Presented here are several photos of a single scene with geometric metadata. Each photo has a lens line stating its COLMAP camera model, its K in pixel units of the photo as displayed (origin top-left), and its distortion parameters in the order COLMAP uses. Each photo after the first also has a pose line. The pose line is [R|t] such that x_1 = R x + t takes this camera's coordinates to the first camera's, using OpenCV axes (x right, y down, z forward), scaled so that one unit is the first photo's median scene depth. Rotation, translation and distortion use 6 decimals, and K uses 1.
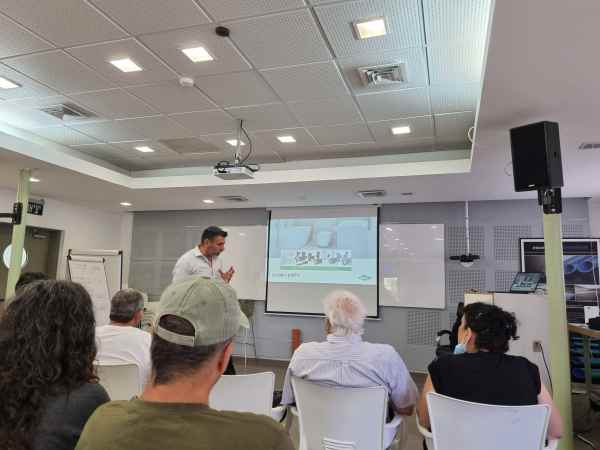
lens RADIAL K [[448.2, 0, 298.2], [0, 448.2, 224.9], [0, 0, 1]] dist [0.068465, -0.052922]
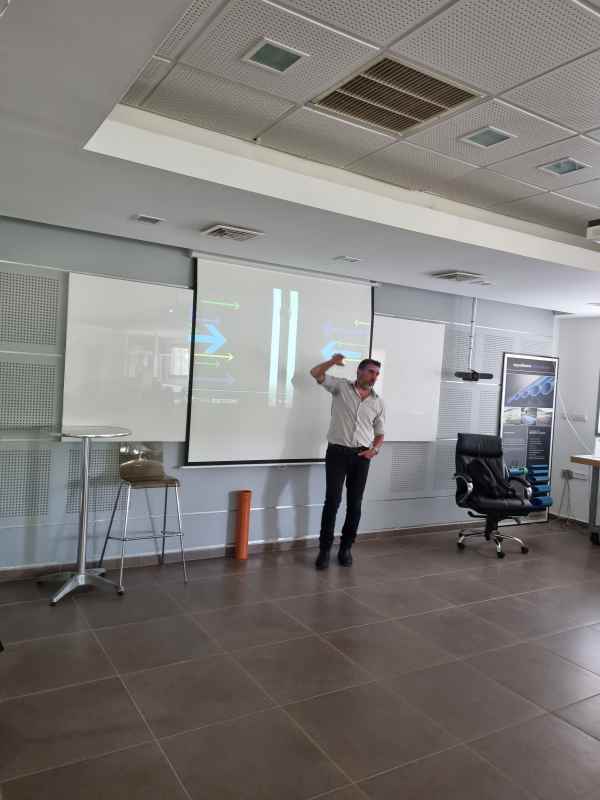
lens RADIAL K [[598.0, 0, 291.0], [0, 598.0, 399.9], [0, 0, 1]] dist [0.067848, -0.047575]
pose [[0.641964, -0.020676, 0.766456, -0.706722], [-0.144388, 0.978491, 0.147332, 0.010641], [-0.753017, -0.205249, 0.625171, 0.707332]]
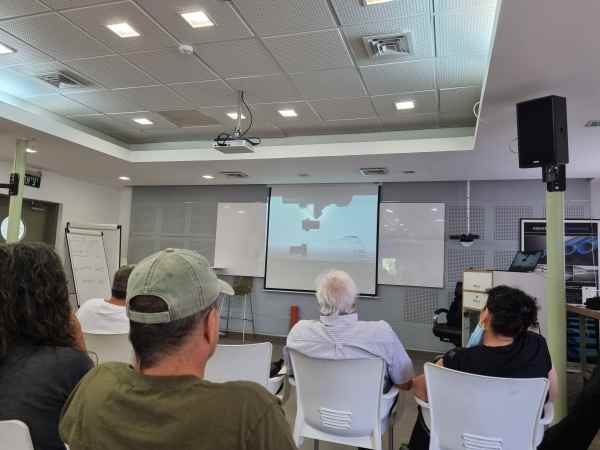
lens RADIAL K [[447.8, 0, 300.0], [0, 447.8, 225.0], [0, 0, 1]] dist [0.071758, -0.054849]
pose [[0.999850, 0.016615, 0.004880, -0.000520], [-0.016811, 0.998913, 0.043480, 0.009616], [-0.004153, -0.043555, 0.999042, 0.007363]]
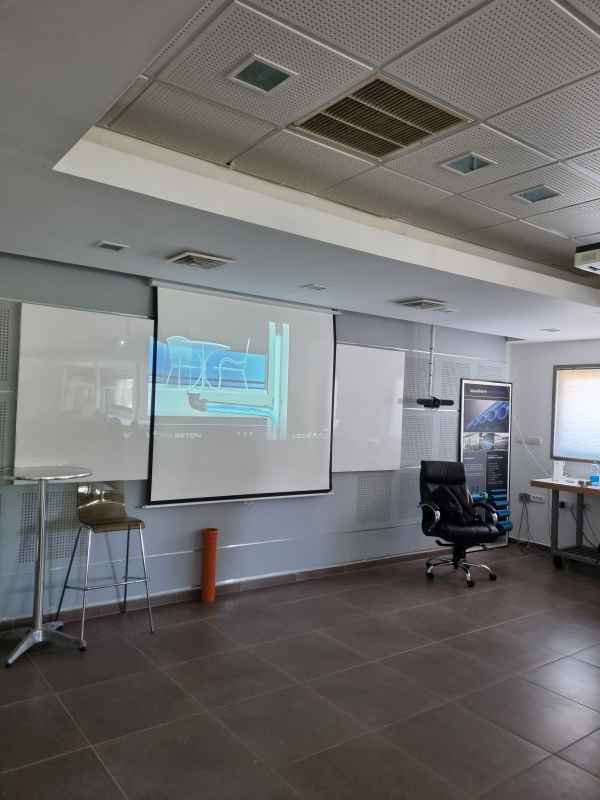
lens RADIAL K [[598.4, 0, 282.2], [0, 598.4, 404.7], [0, 0, 1]] dist [0.068782, -0.048403]
pose [[0.576071, -0.004592, 0.817387, -0.706296], [-0.130682, 0.986604, 0.097643, 0.014844], [-0.806886, -0.163066, 0.567754, 0.757013]]
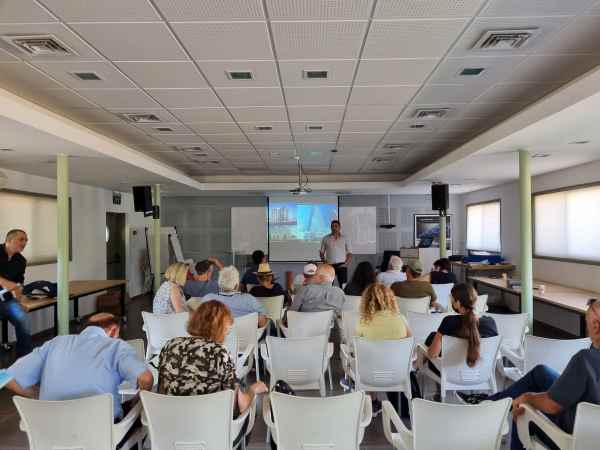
lens RADIAL K [[467.0, 0, 300.0], [0, 467.0, 225.0], [0, 0, 1]] dist [0.029280, -0.000553]
pose [[0.953135, -0.032513, 0.300794, -0.638729], [-0.003087, 0.993112, 0.117130, -0.180472], [-0.302531, -0.112569, 0.946469, -0.805686]]
